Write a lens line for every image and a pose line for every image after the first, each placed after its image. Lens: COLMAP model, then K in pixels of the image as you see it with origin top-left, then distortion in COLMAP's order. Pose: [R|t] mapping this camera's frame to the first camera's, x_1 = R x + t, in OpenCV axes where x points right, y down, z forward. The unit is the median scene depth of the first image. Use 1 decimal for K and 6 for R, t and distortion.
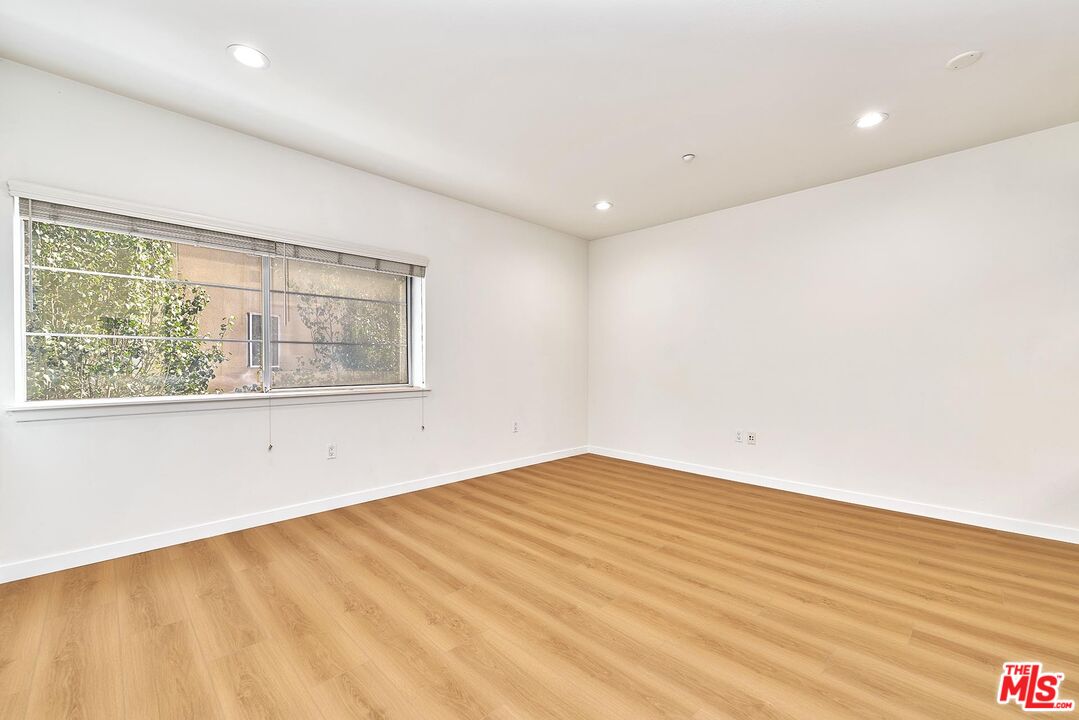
lens RADIAL K [[440.9, 0, 534.0], [0, 440.9, 367.5], [0, 0, 1]] dist [0.002238, -0.000369]
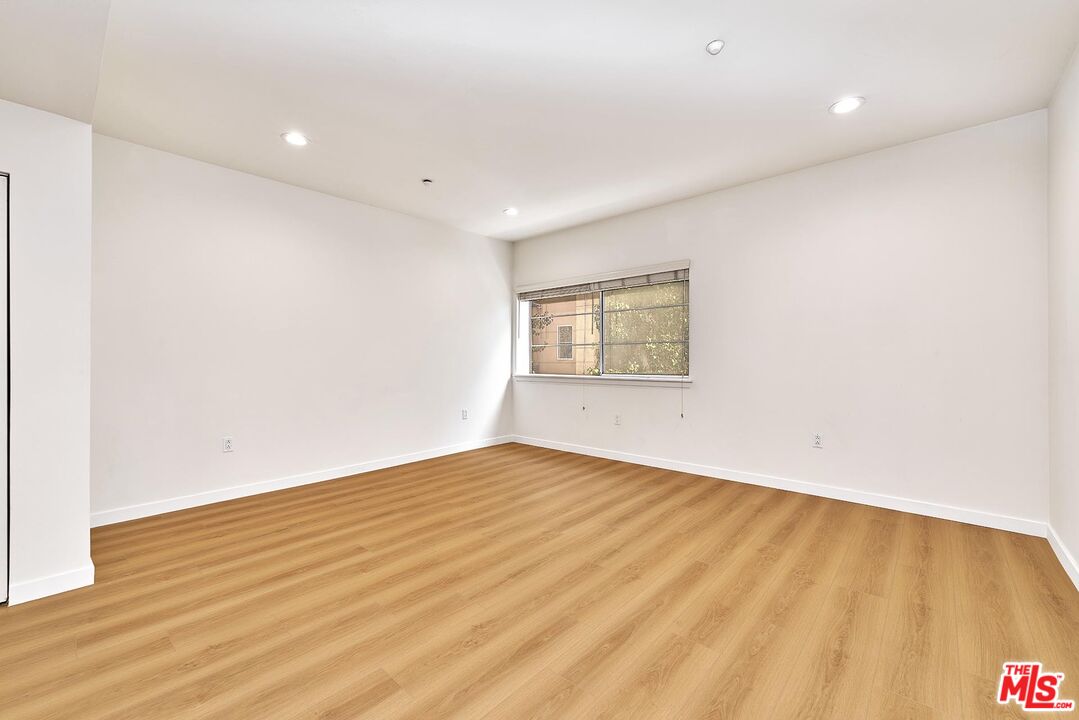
lens RADIAL K [[429.3, 0, 540.0], [0, 429.3, 356.5], [0, 0, 1]] dist [0.008665, -0.000114]
pose [[0.070349, -0.005011, -0.997510, 1.043359], [-0.004923, 0.999973, -0.005371, -0.005557], [0.997510, 0.005288, 0.070322, 0.747993]]
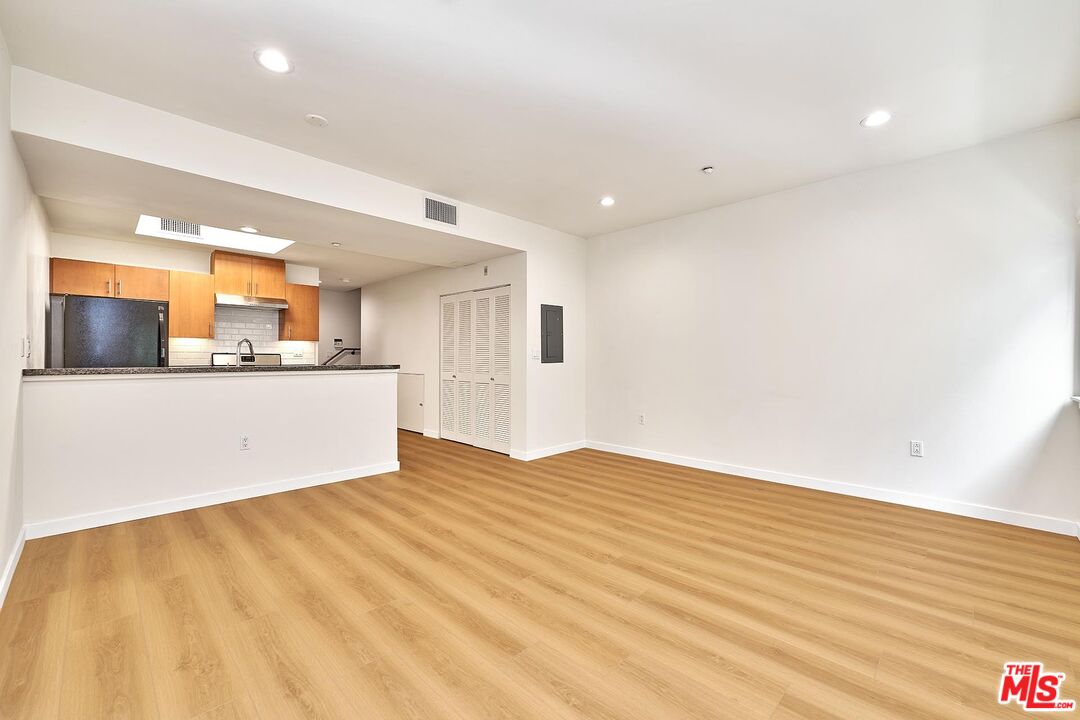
lens RADIAL K [[441.3, 0, 544.9], [0, 441.3, 359.1], [0, 0, 1]] dist [0.002238, -0.000369]
pose [[-0.999192, -0.004267, -0.039963, 0.262717], [-0.004530, 0.999969, 0.006489, -0.009403], [0.039934, 0.006665, -0.999180, 1.669601]]
